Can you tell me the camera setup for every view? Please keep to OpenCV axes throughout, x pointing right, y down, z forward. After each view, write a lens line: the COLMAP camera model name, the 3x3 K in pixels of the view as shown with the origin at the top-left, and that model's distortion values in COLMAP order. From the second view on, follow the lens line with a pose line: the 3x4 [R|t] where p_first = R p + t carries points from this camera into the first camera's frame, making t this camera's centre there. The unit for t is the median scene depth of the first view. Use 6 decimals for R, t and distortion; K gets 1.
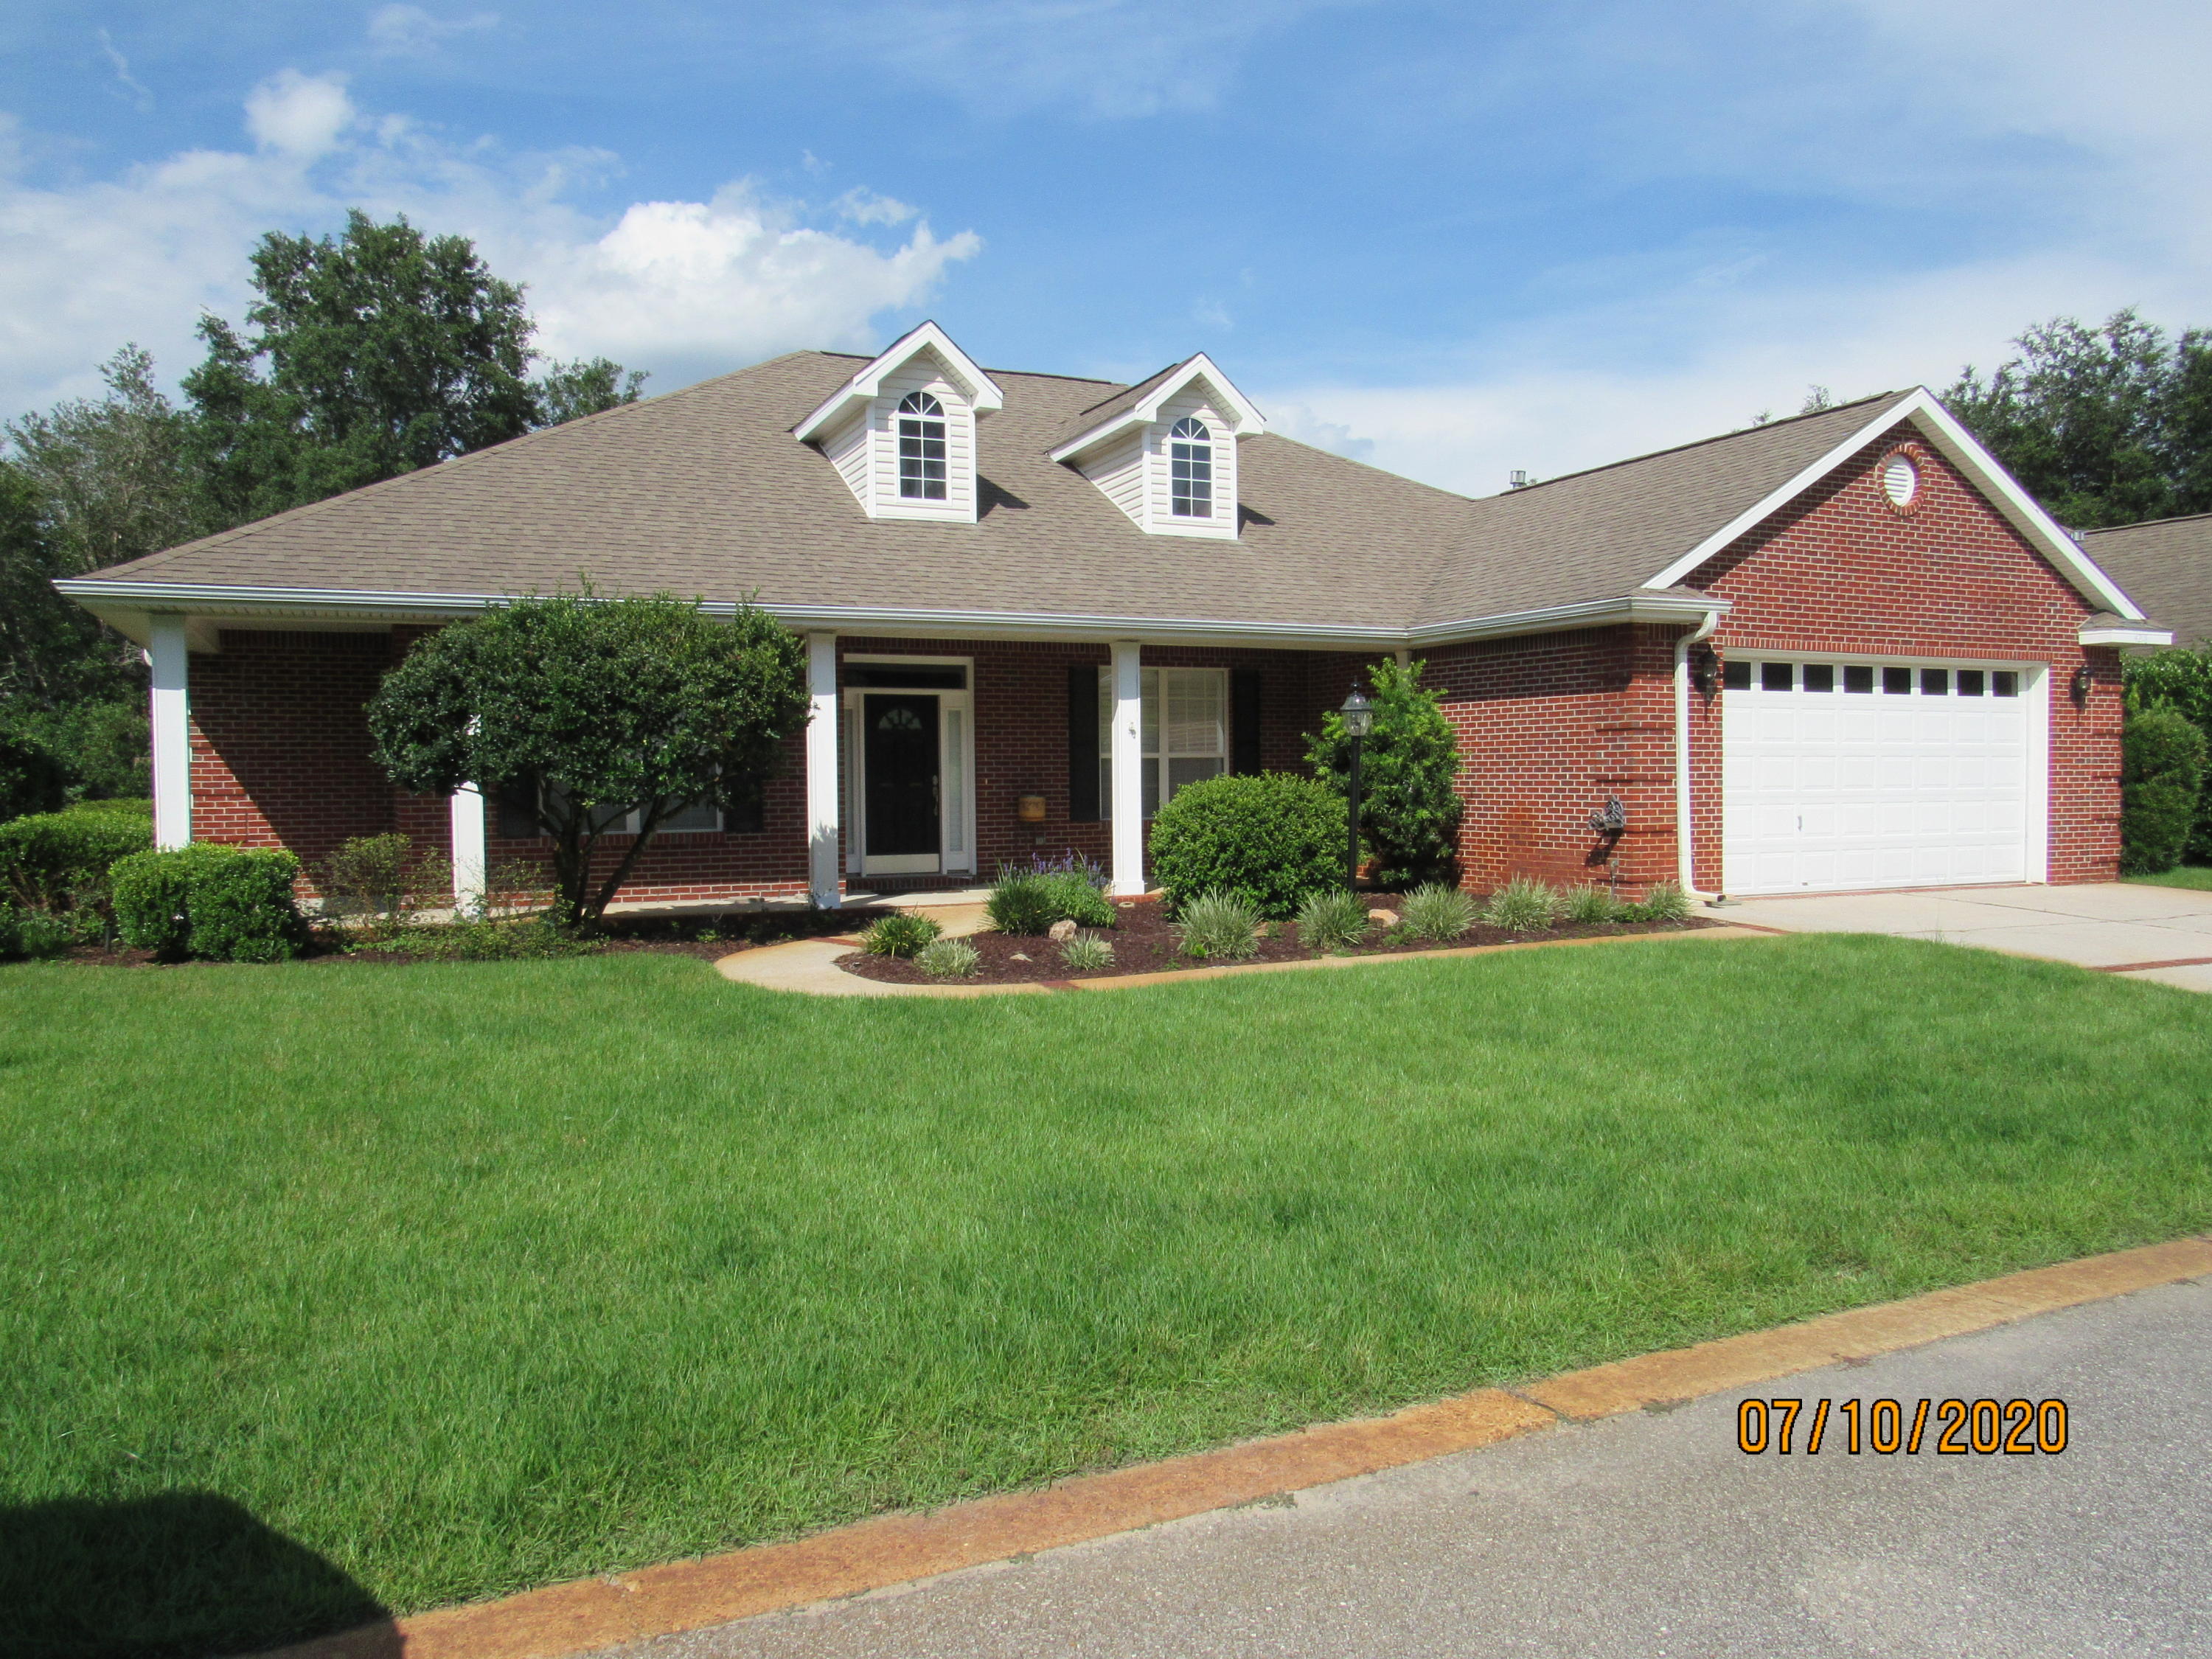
lens RADIAL K [[1576.7, 0, 1104.4], [0, 1576.7, 829.1], [0, 0, 1]] dist [-0.036771, 0.021686]
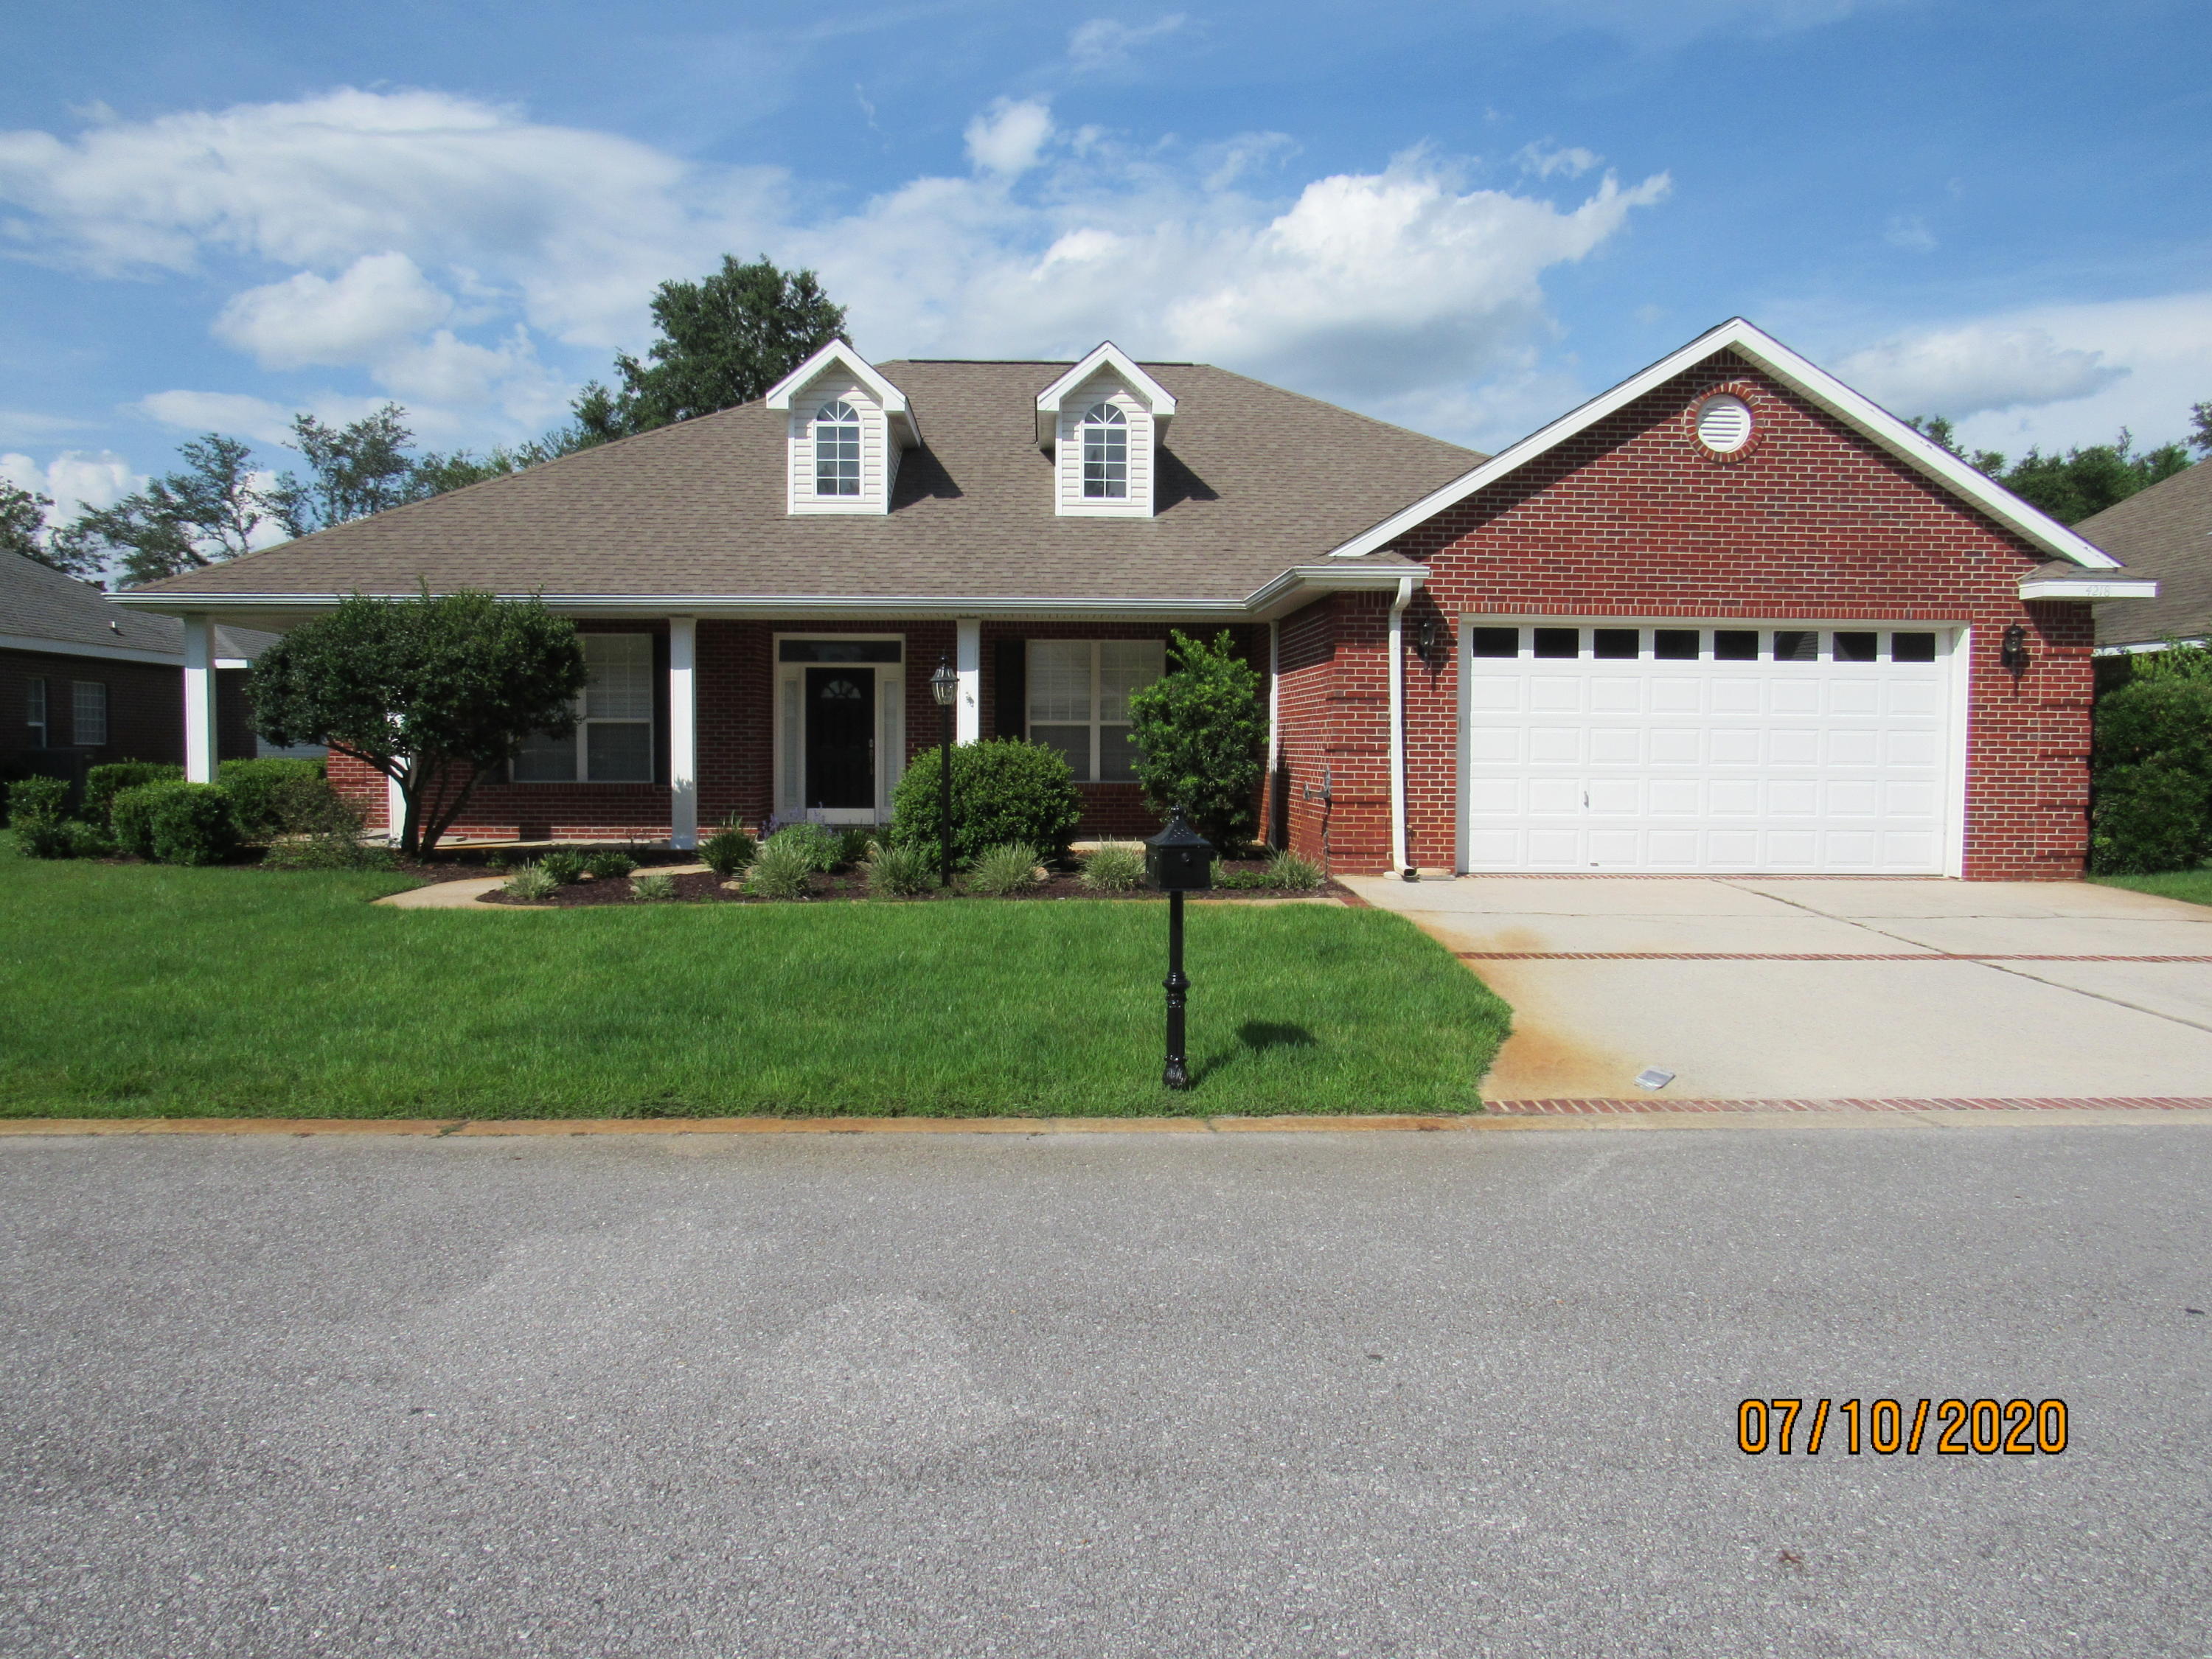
lens RADIAL K [[1576.7, 0, 1088.1], [0, 1576.7, 834.2], [0, 0, 1]] dist [-0.036771, 0.021686]
pose [[0.922920, 0.034000, -0.383487, 0.487992], [-0.025164, 0.999290, 0.028036, -0.001559], [0.384168, -0.016225, 0.923121, 0.015659]]
